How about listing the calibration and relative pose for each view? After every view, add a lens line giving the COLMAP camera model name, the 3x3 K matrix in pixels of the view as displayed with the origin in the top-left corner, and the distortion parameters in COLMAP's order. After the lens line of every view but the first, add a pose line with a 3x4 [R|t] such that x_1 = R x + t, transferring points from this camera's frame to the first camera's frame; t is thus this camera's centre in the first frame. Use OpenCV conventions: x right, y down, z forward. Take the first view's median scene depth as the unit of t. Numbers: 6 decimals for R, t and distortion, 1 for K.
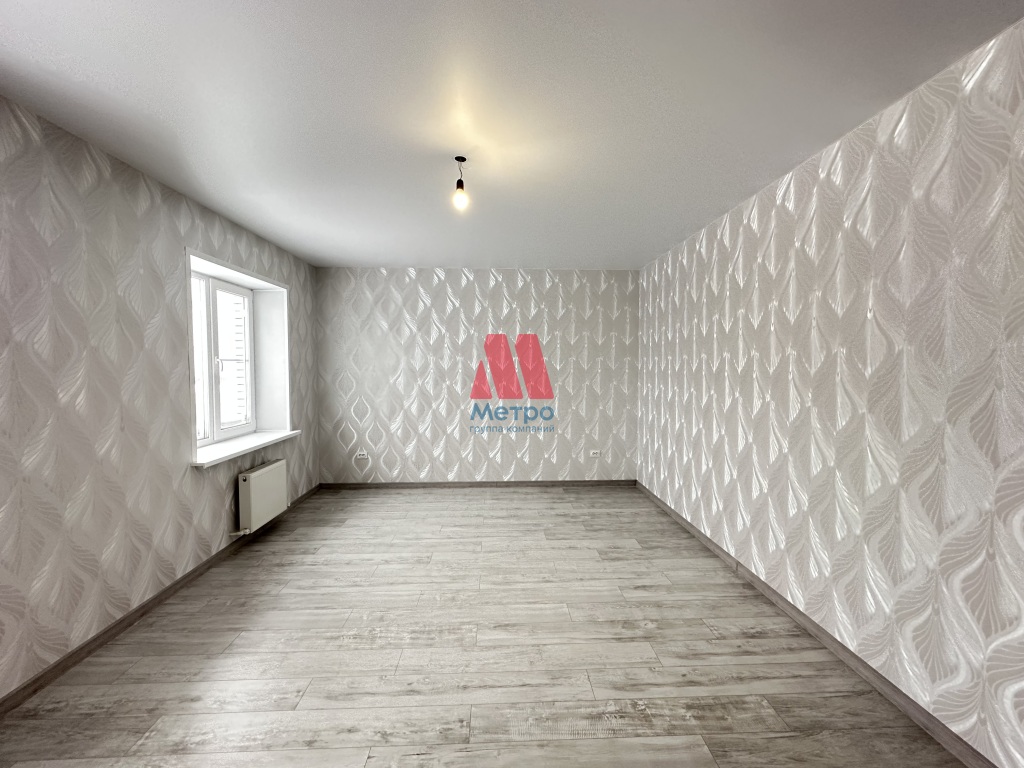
lens RADIAL K [[413.3, 0, 509.0], [0, 413.3, 379.3], [0, 0, 1]] dist [0.000541, 0.000866]
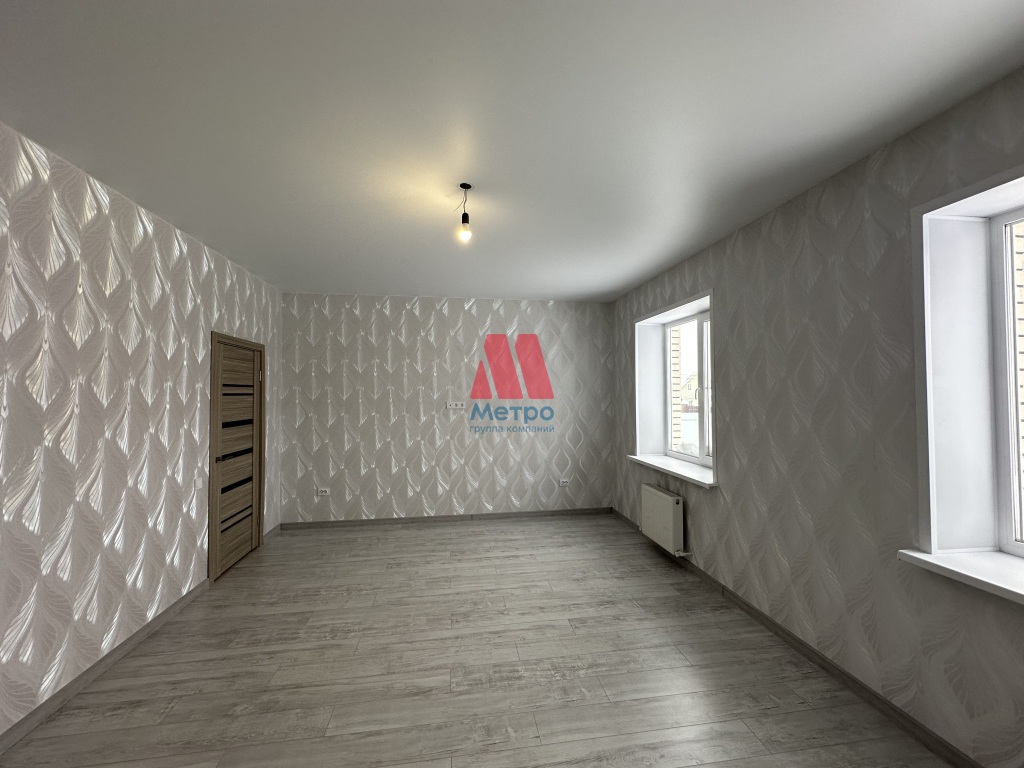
lens RADIAL K [[413.3, 0, 517.8], [0, 413.3, 384.4], [0, 0, 1]] dist [0.000541, 0.000866]
pose [[-0.992210, 0.001259, -0.124570, -0.120170], [-0.000326, 0.999919, 0.012705, -0.075505], [0.124575, 0.012647, -0.992130, 2.069339]]
